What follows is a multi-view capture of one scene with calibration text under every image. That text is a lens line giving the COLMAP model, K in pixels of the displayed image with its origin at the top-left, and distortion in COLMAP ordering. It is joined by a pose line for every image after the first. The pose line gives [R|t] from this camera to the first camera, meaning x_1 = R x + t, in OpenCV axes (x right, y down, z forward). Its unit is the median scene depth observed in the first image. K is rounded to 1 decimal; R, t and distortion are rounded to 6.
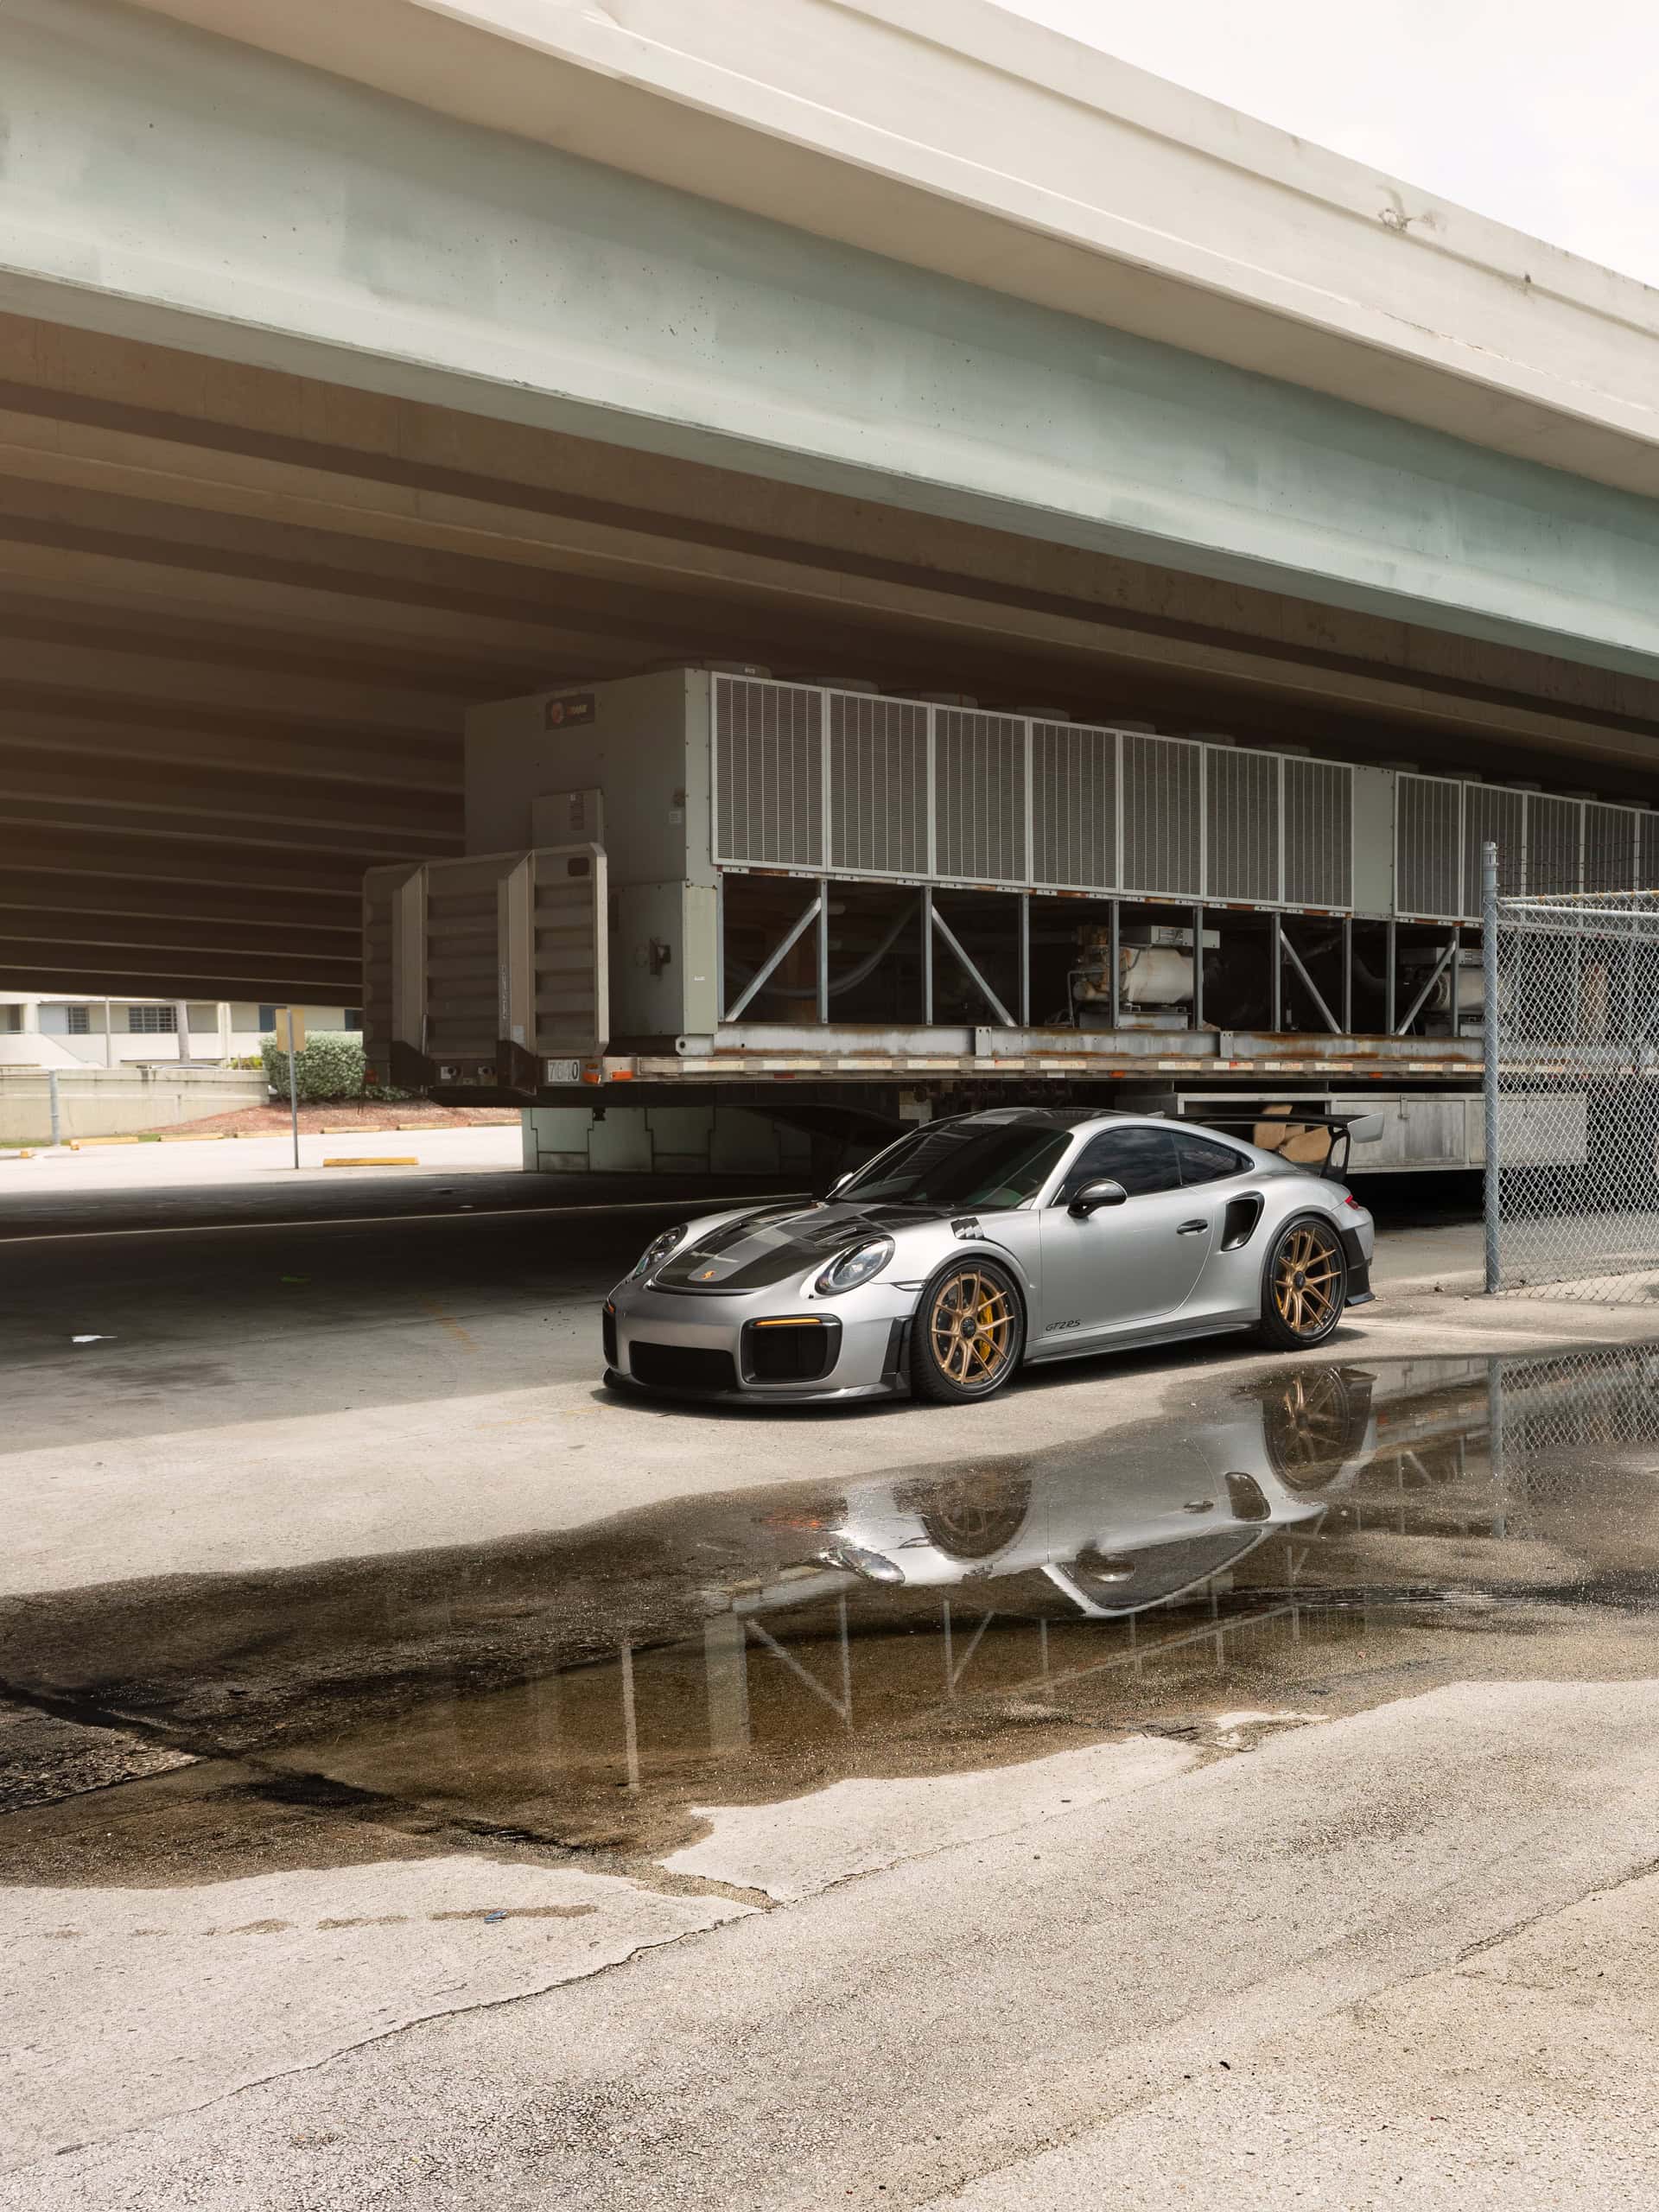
lens RADIAL K [[2652.2, 0, 1011.0], [0, 2652.2, 1214.8], [0, 0, 1]] dist [0.001984, 0.018823]
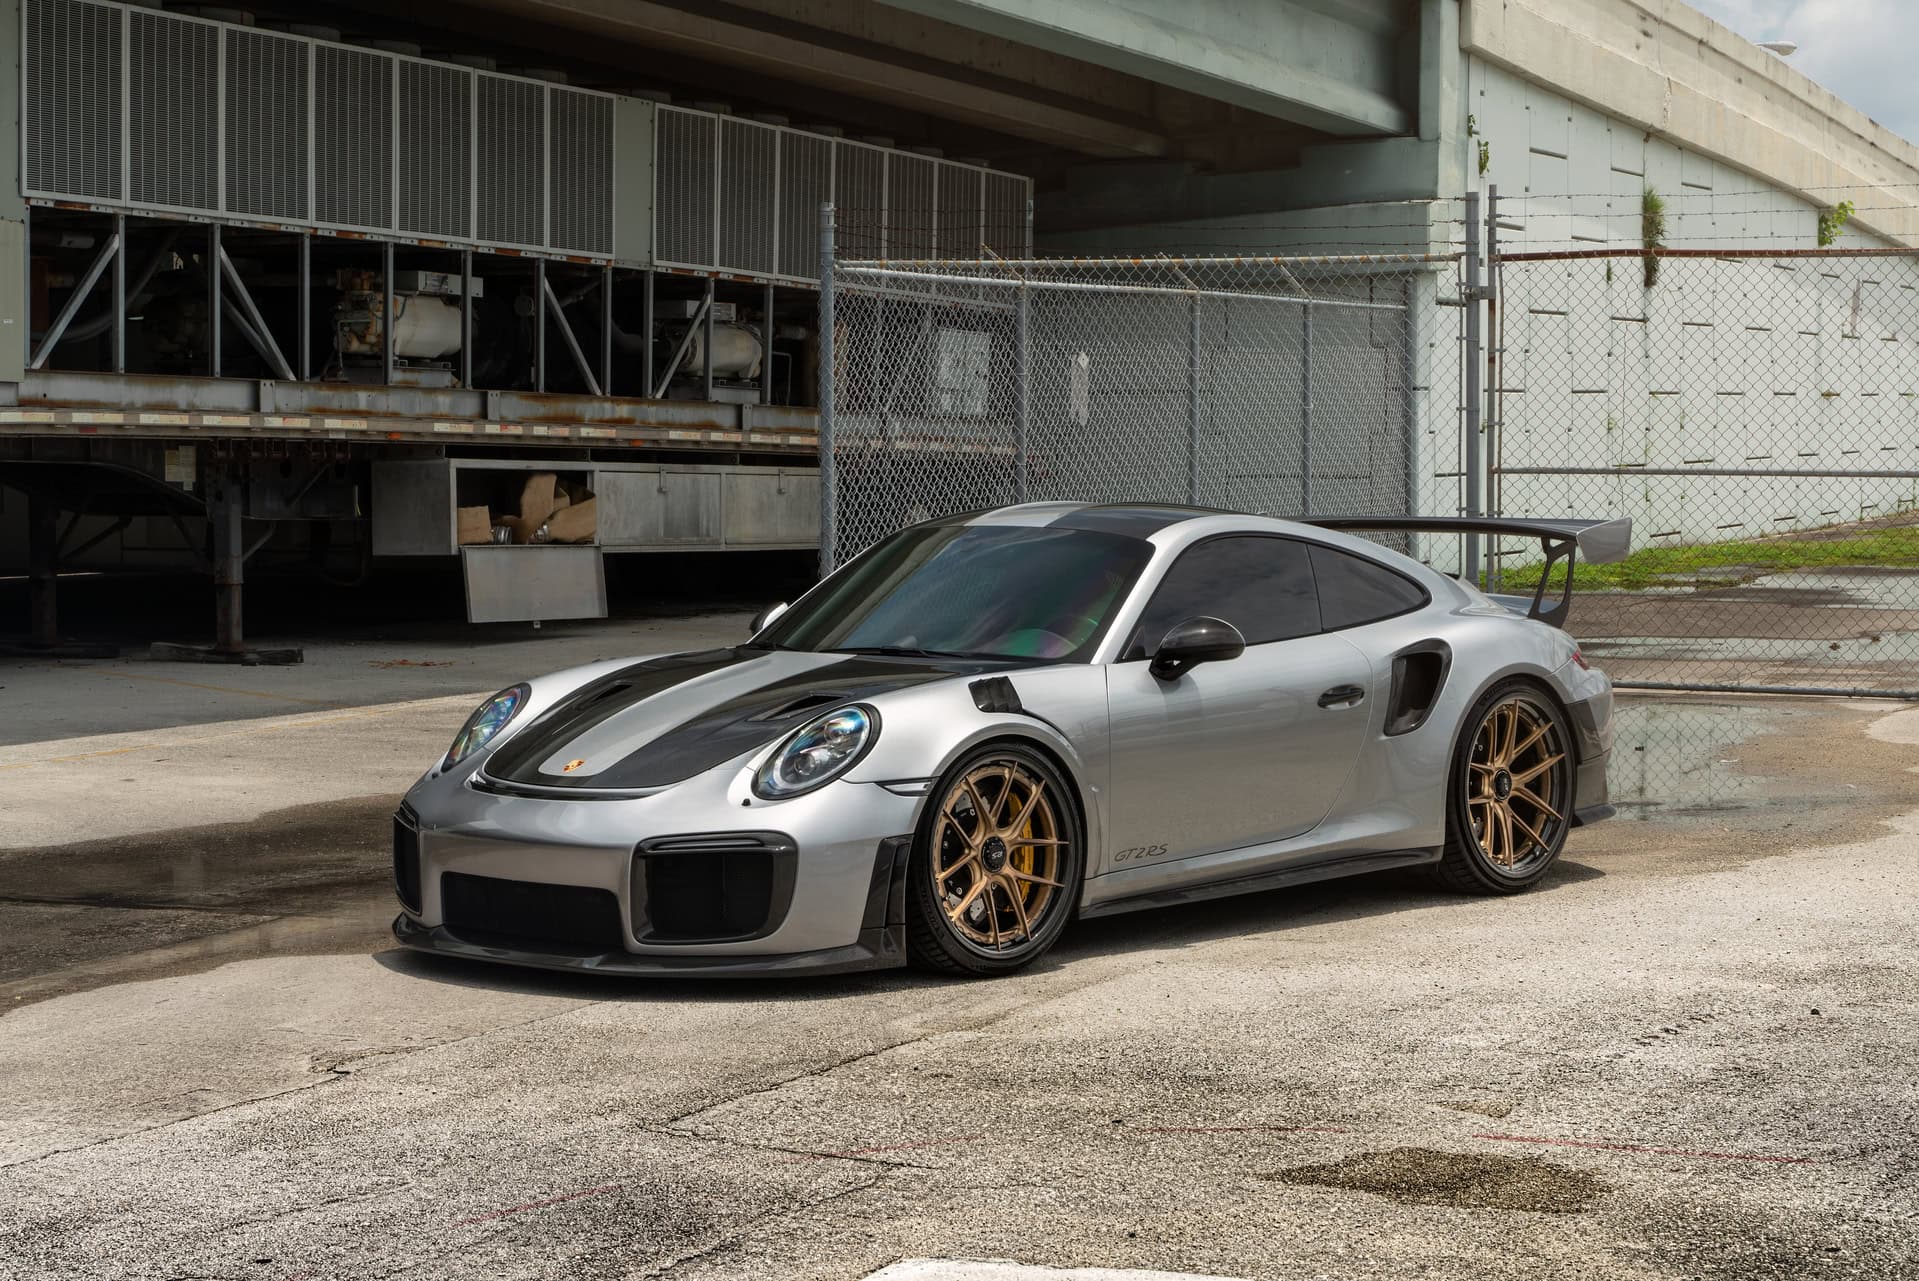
lens RADIAL K [[4068.0, 0, 989.7], [0, 4068.0, 675.0], [0, 0, 1]] dist [-0.017147, 0.338963]
pose [[0.946408, -0.001130, 0.322972, -0.229882], [0.000928, 0.999999, 0.000780, 0.029384], [-0.322973, -0.000439, 0.946408, -0.400063]]
